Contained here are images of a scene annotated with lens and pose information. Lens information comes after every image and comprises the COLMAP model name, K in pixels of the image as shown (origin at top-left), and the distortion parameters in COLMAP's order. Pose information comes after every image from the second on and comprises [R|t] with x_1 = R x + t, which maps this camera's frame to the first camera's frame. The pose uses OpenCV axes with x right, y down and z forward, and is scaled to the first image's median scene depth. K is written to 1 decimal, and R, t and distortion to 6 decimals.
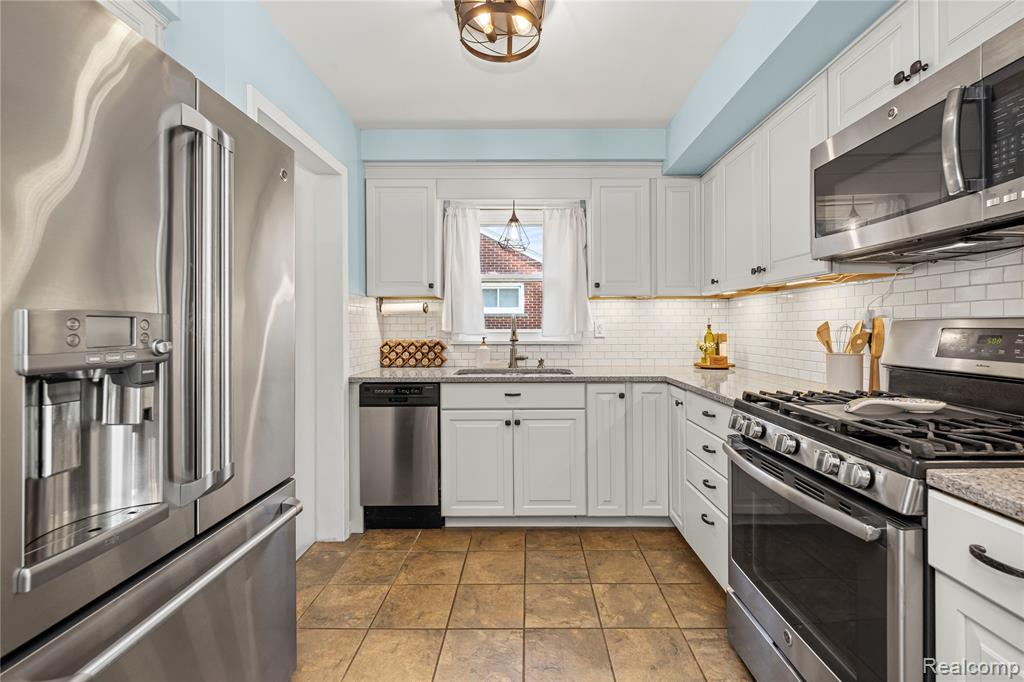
lens RADIAL K [[446.0, 0, 520.8], [0, 446.0, 327.5], [0, 0, 1]] dist [-0.000946, -0.000244]
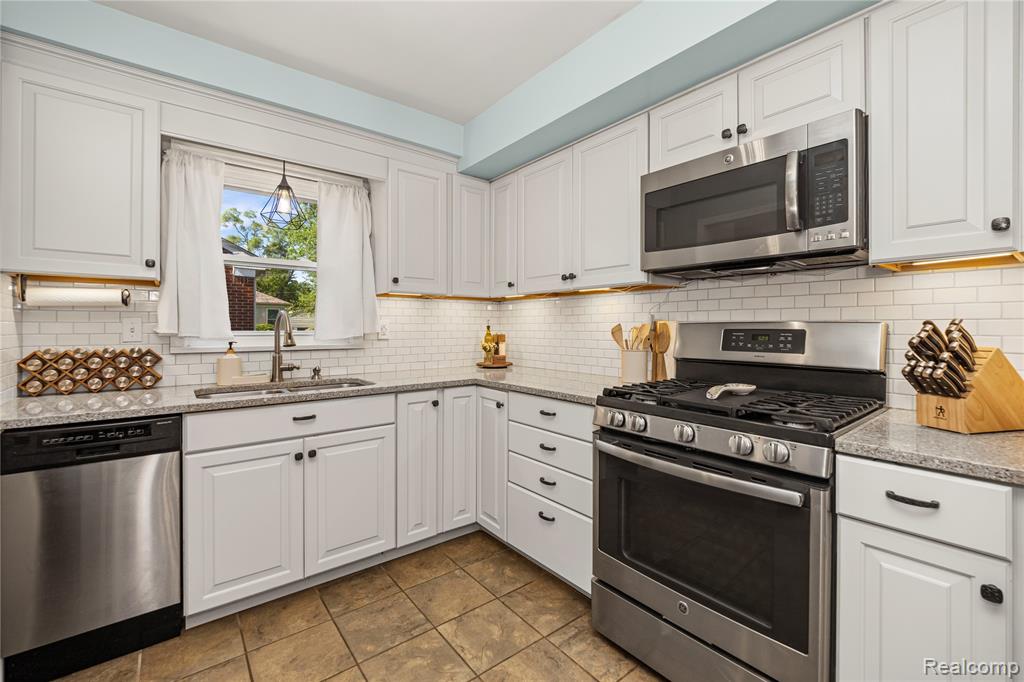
lens RADIAL K [[437.0, 0, 511.4], [0, 437.0, 325.7], [0, 0, 1]] dist [-0.002805, -0.000743]
pose [[0.782087, 0.004781, 0.623151, -0.195775], [-0.000676, 0.999976, -0.006824, 0.000012], [-0.623169, 0.004916, 0.782072, 0.193498]]
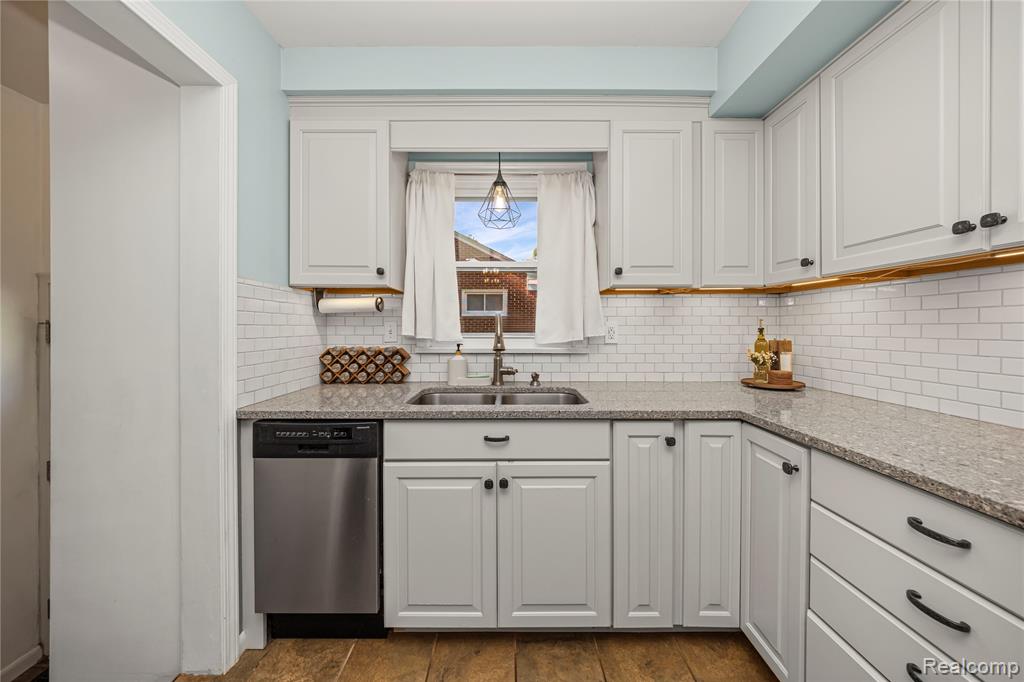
lens RADIAL K [[351.6, 0, 505.5], [0, 351.6, 326.8], [0, 0, 1]] dist [-0.005123, -0.000136]
pose [[0.999986, 0.003120, 0.004310, -0.007763], [-0.003104, 0.999988, -0.003684, -0.006158], [-0.004322, 0.003670, 0.999984, 0.476186]]
